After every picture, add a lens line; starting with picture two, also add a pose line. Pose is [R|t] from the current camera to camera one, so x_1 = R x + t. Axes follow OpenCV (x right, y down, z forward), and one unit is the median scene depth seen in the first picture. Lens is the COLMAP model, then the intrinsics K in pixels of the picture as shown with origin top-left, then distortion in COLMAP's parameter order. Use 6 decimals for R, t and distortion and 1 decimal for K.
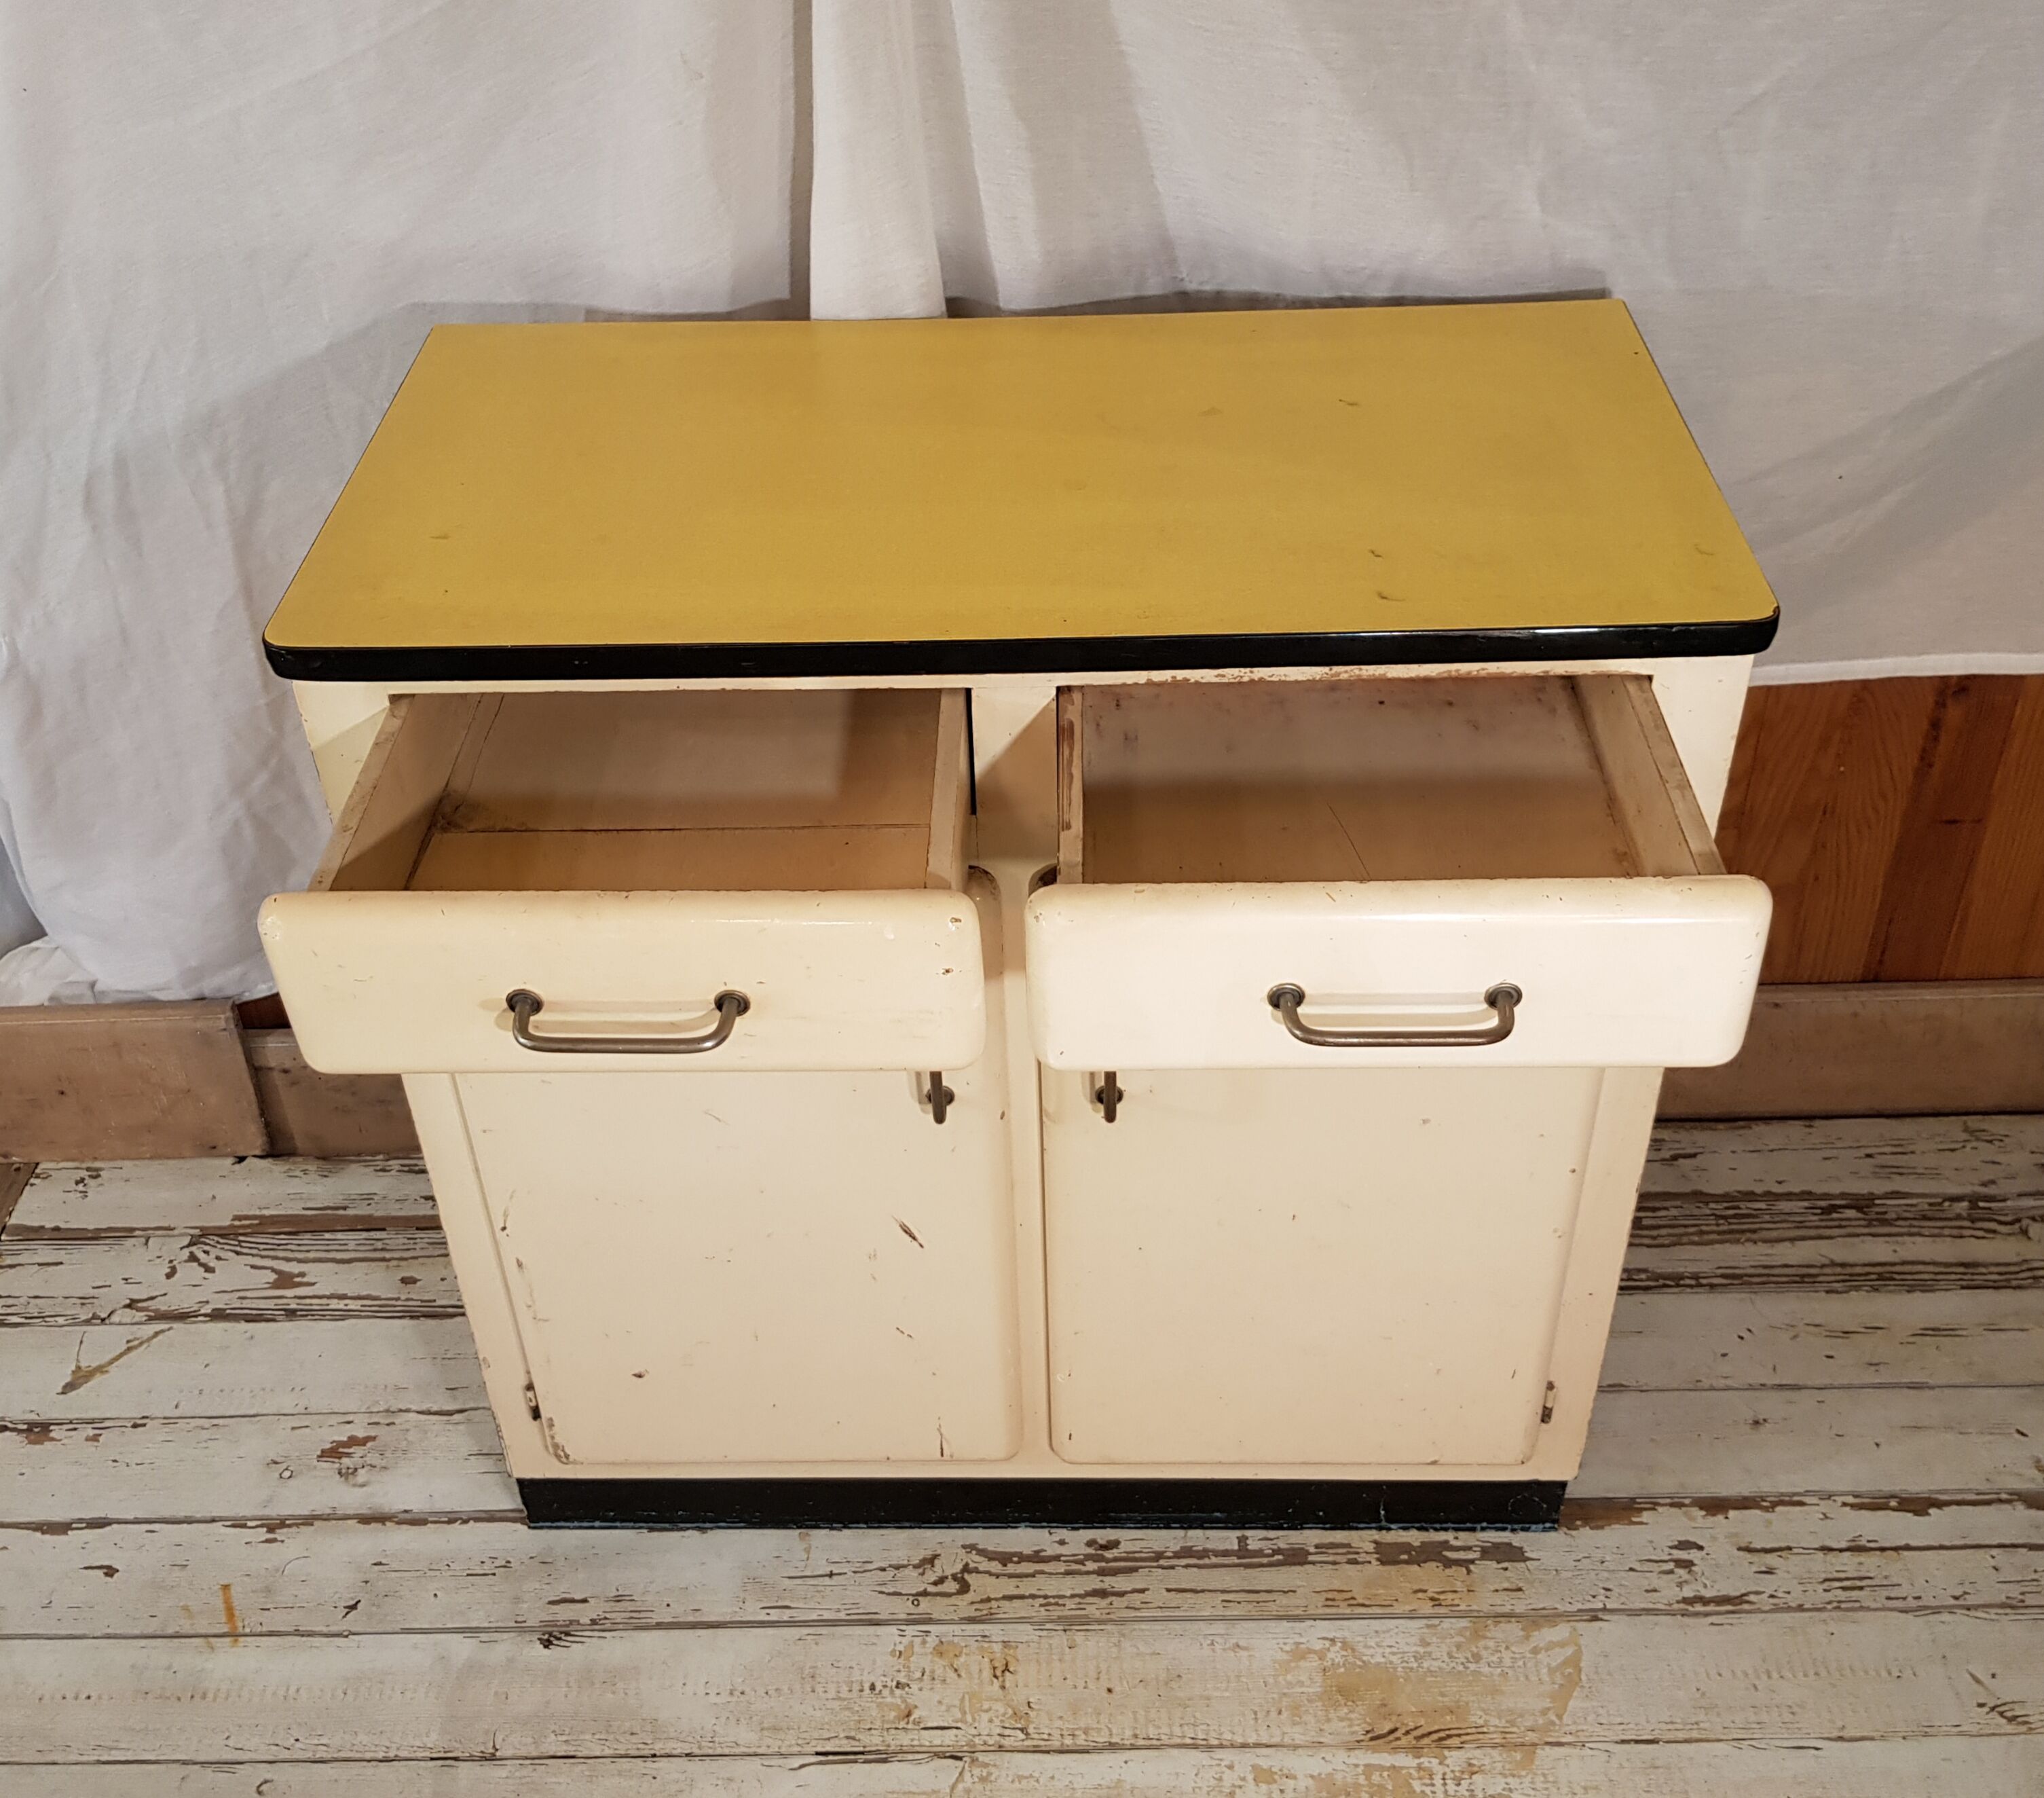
lens RADIAL K [[2113.6, 0, 1007.9], [0, 2113.6, 870.4], [0, 0, 1]] dist [0.009675, 0.000000]
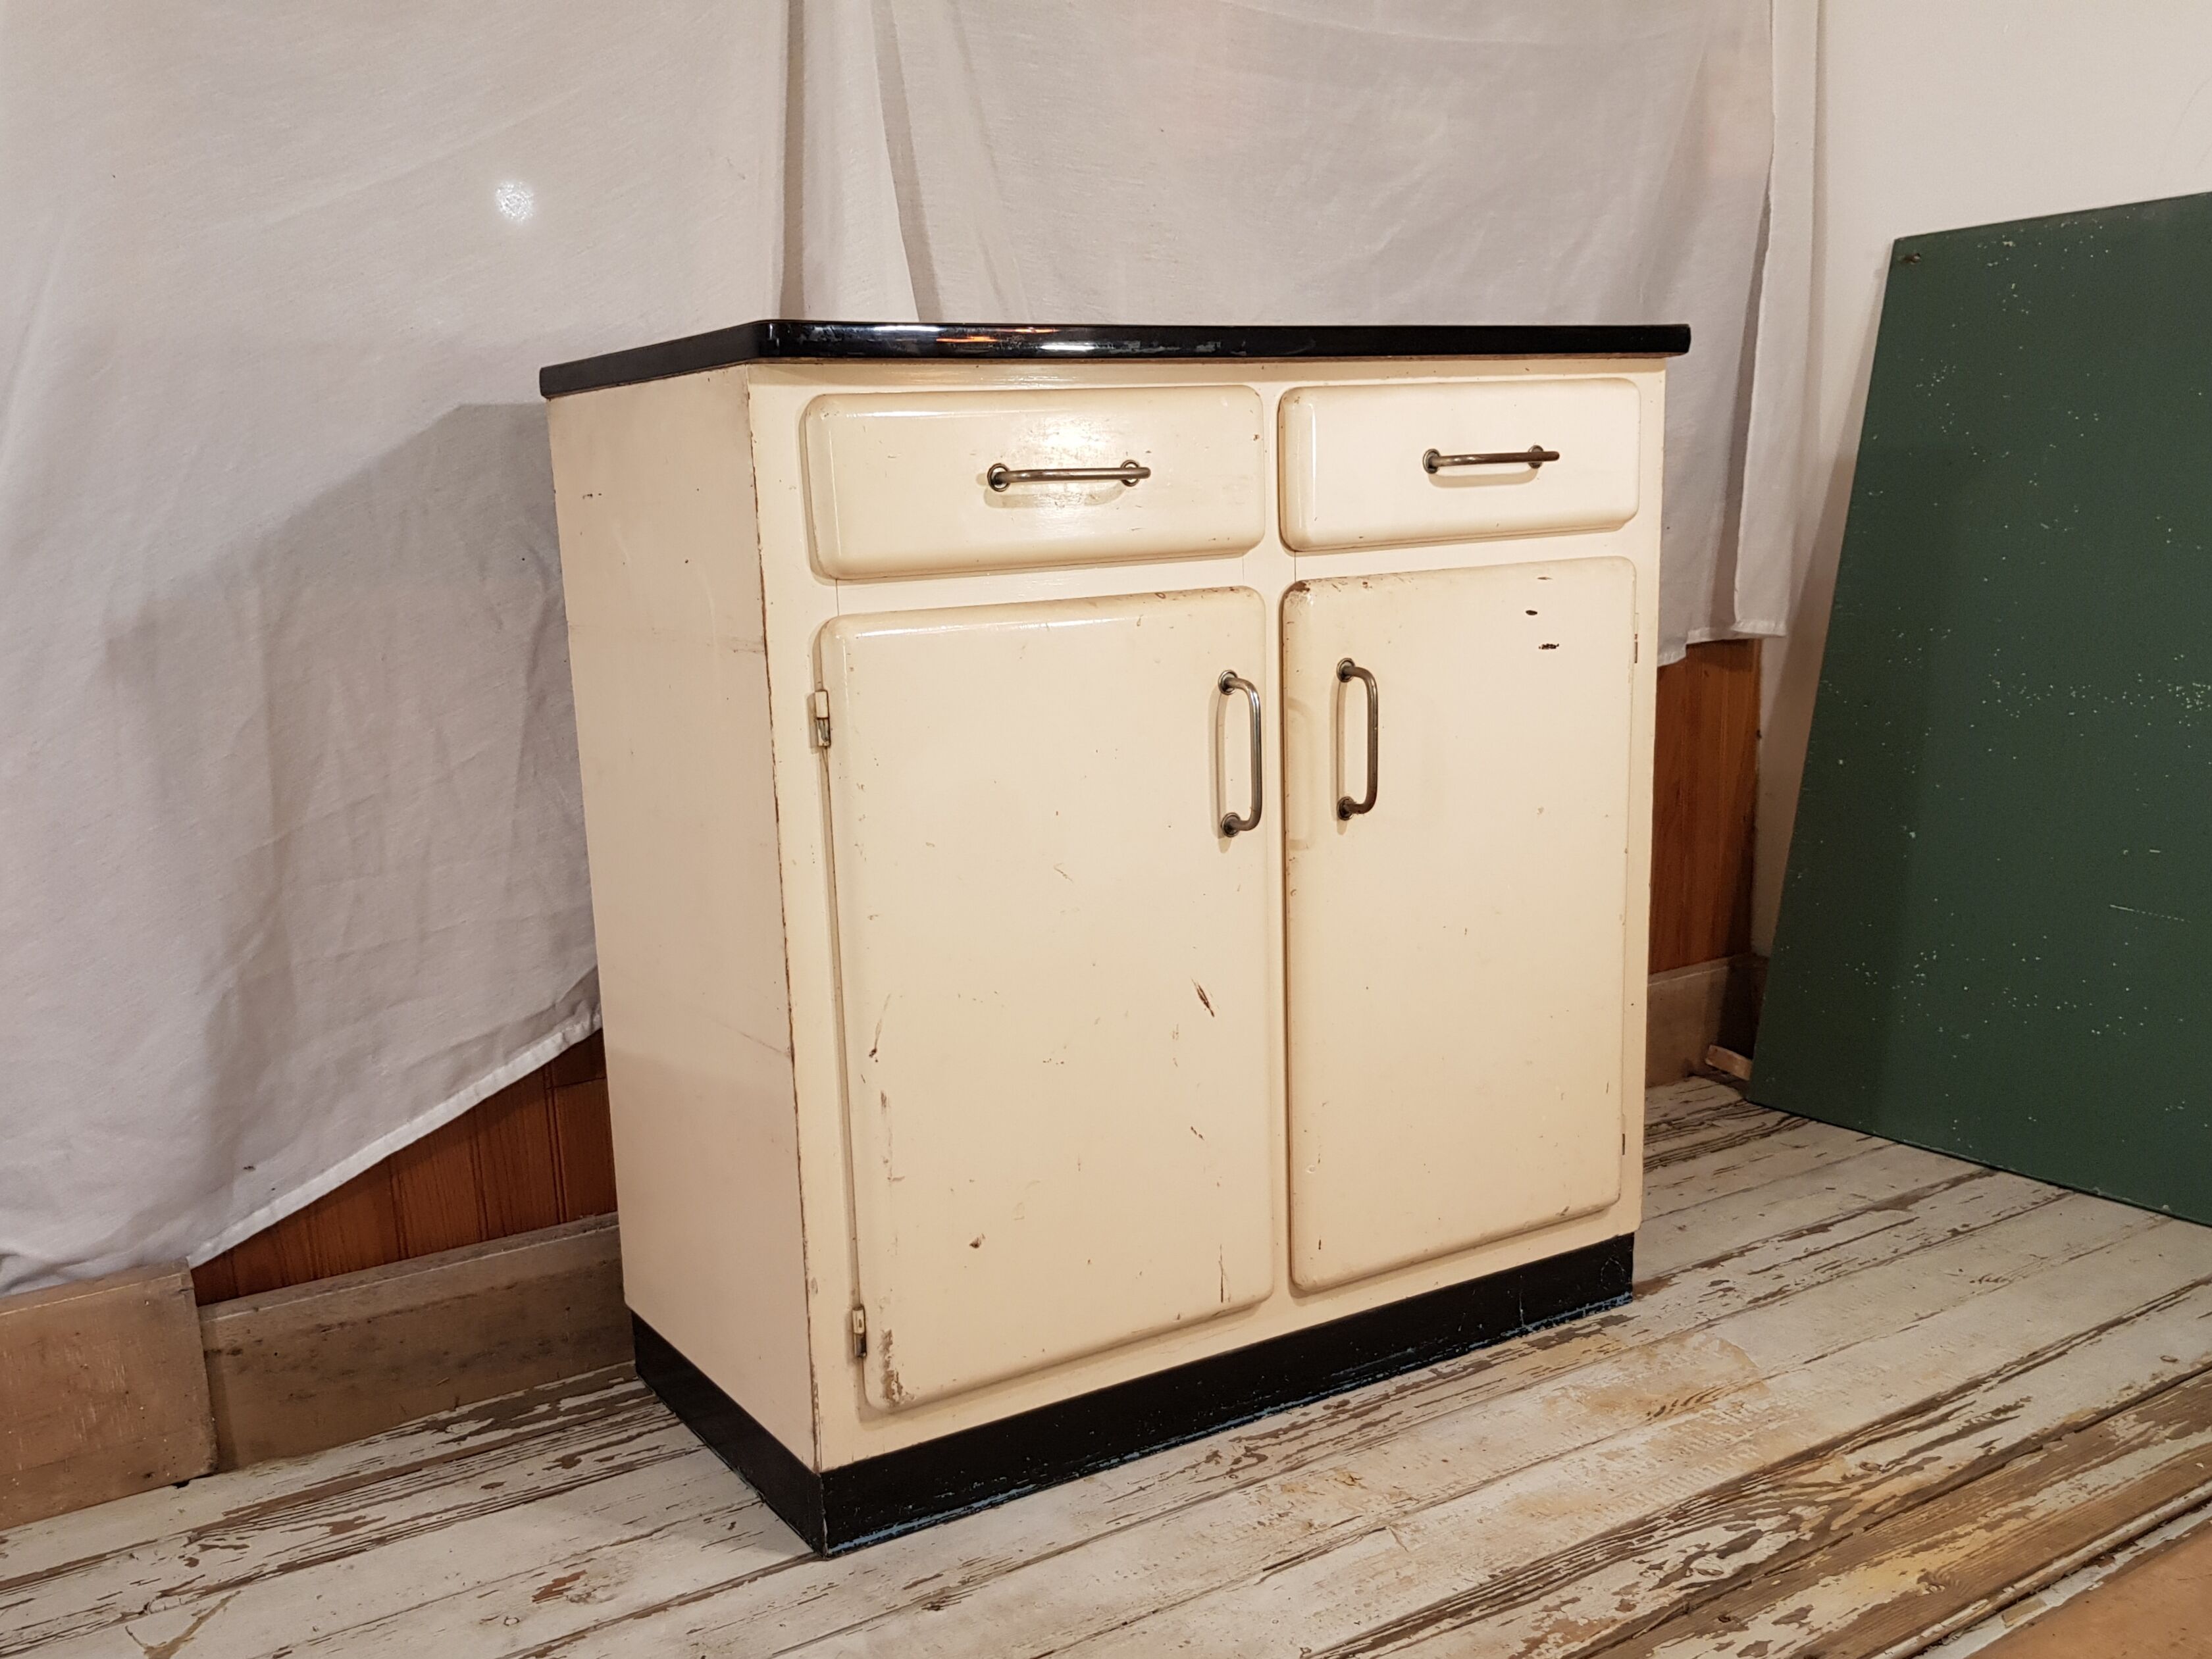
lens RADIAL K [[2031.7, 0, 1026.5], [0, 2031.7, 963.2], [0, 0, 1]] dist [0.047869, -0.101840]
pose [[0.844563, -0.122394, 0.521281, -0.589090], [0.339131, 0.875645, -0.343853, 0.427008], [-0.414372, 0.467188, 0.781045, 0.179632]]
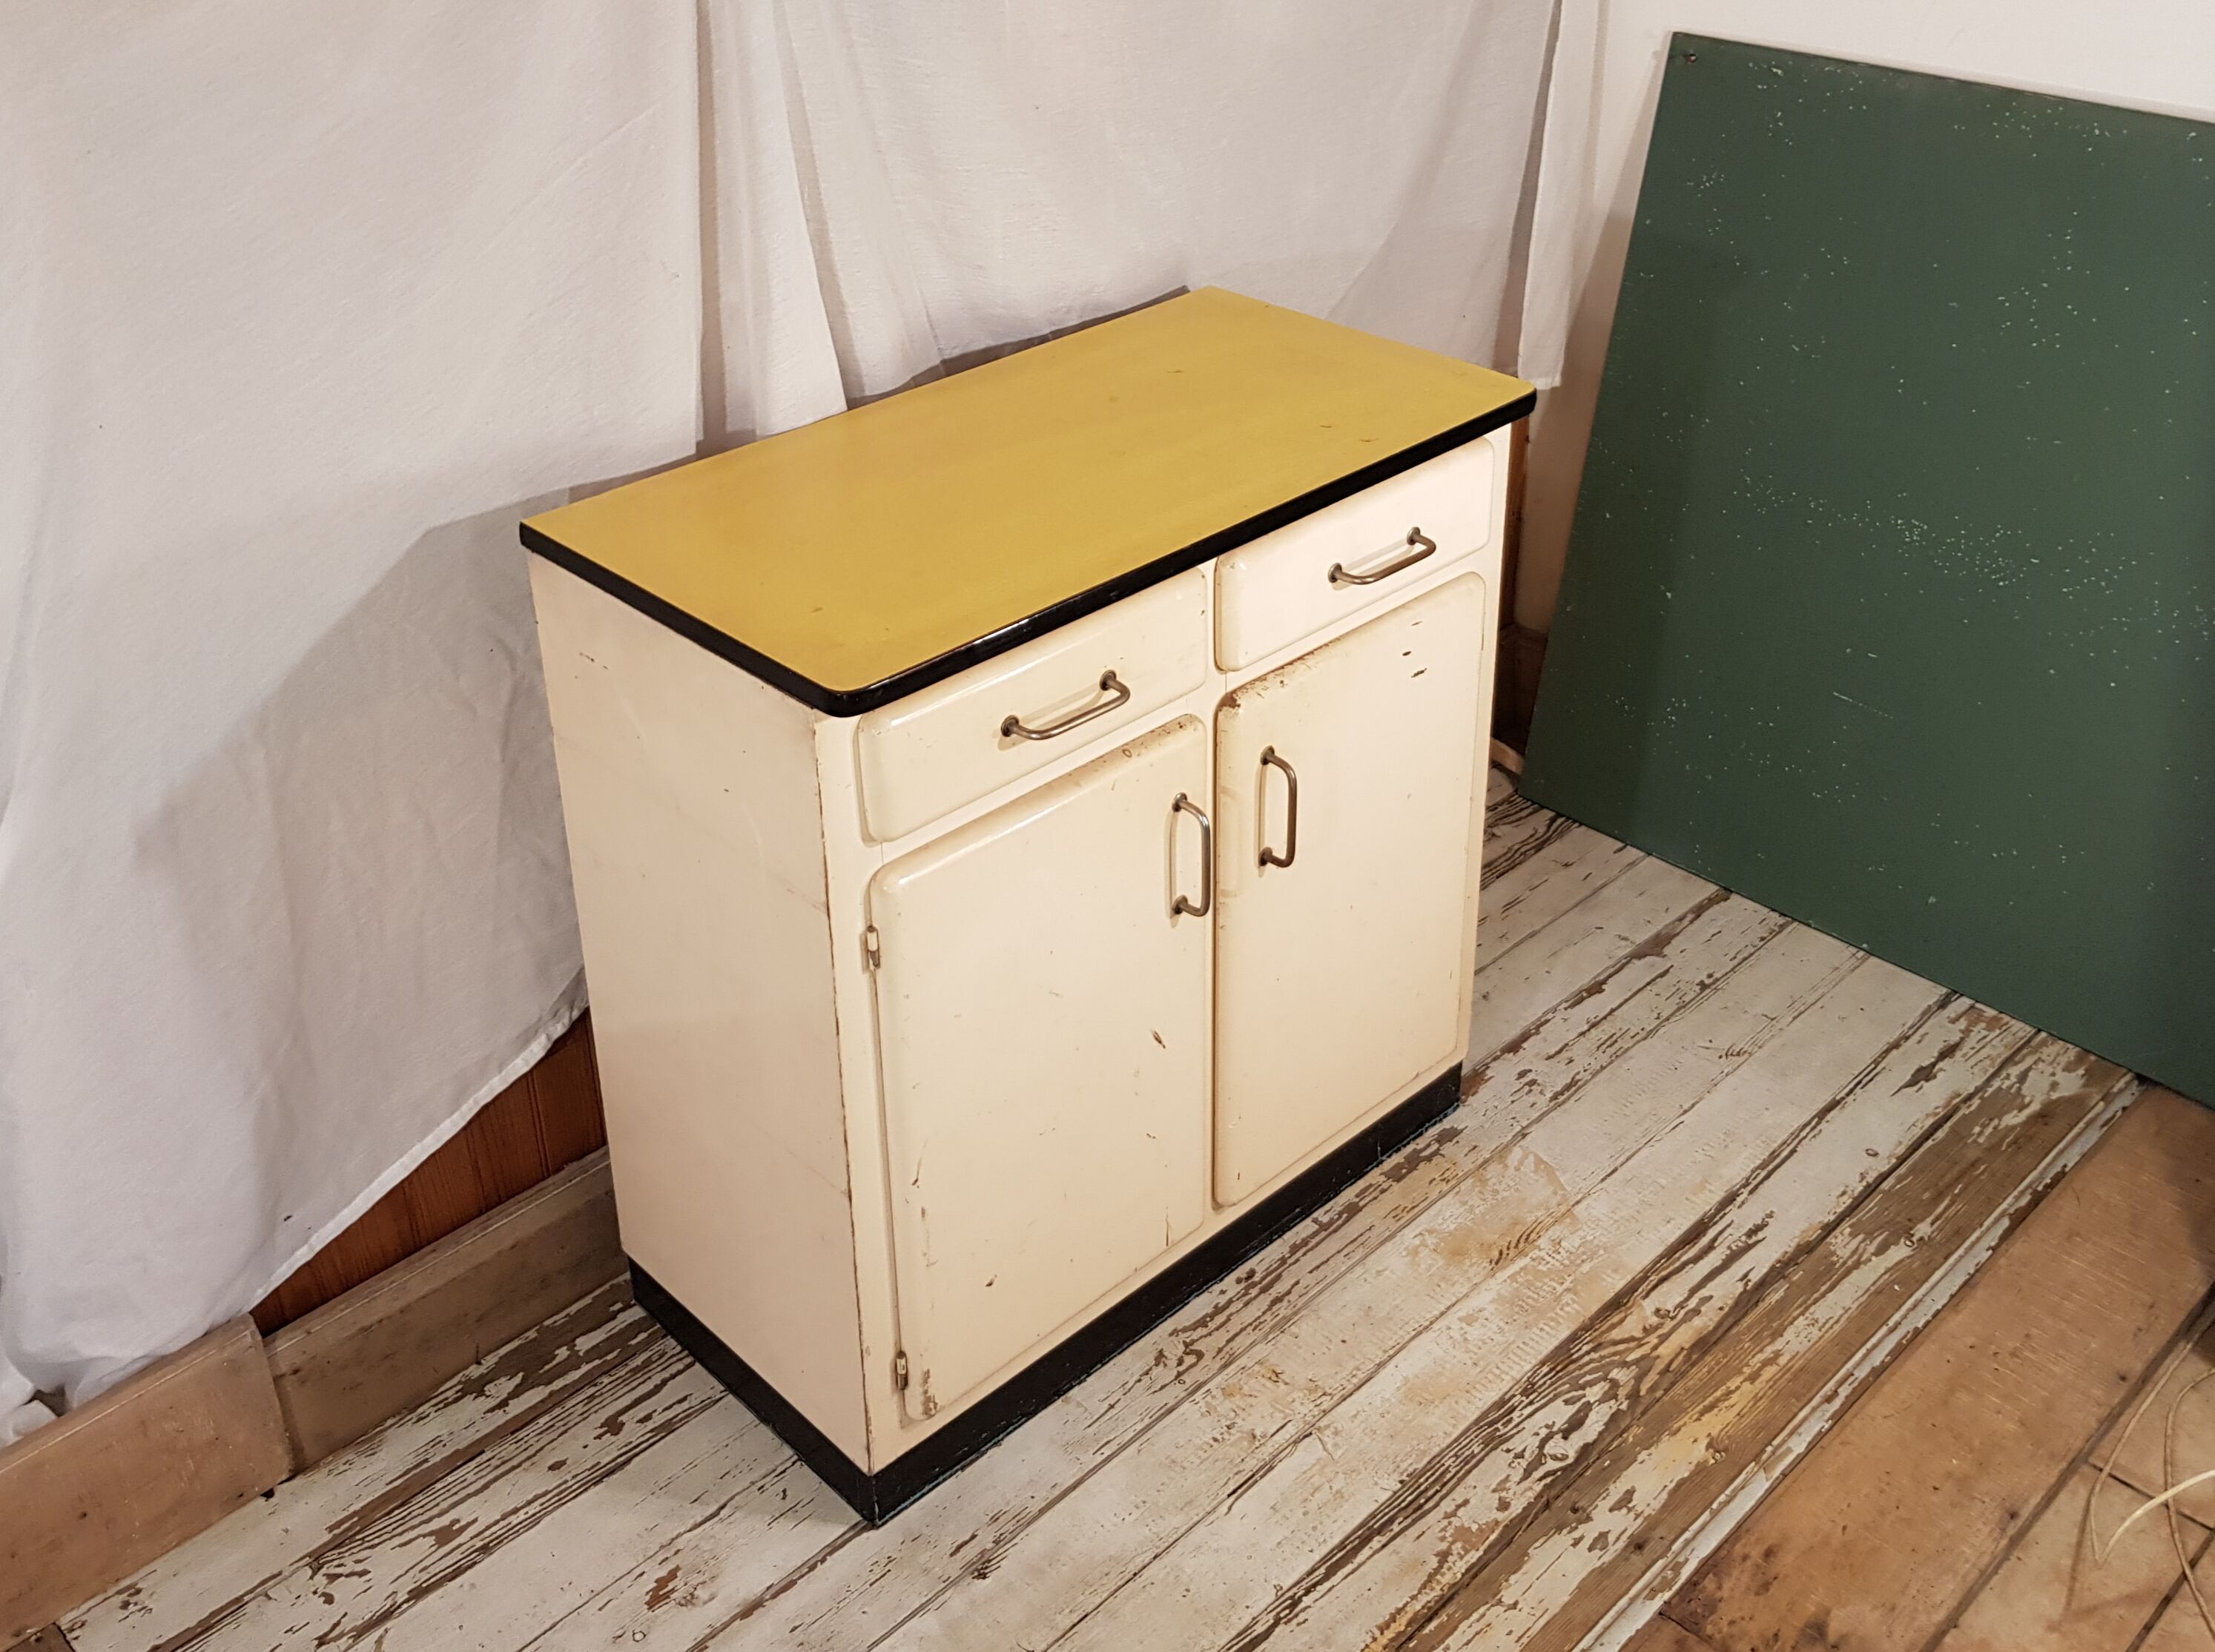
lens RADIAL K [[2269.4, 0, 1074.3], [0, 2269.4, 615.9], [0, 0, 1]] dist [0.014807, 0.000000]
pose [[0.715181, -0.303341, 0.629683, -0.773422], [0.427715, 0.902472, -0.051037, -0.012407], [-0.552789, 0.305825, 0.775174, -0.117861]]
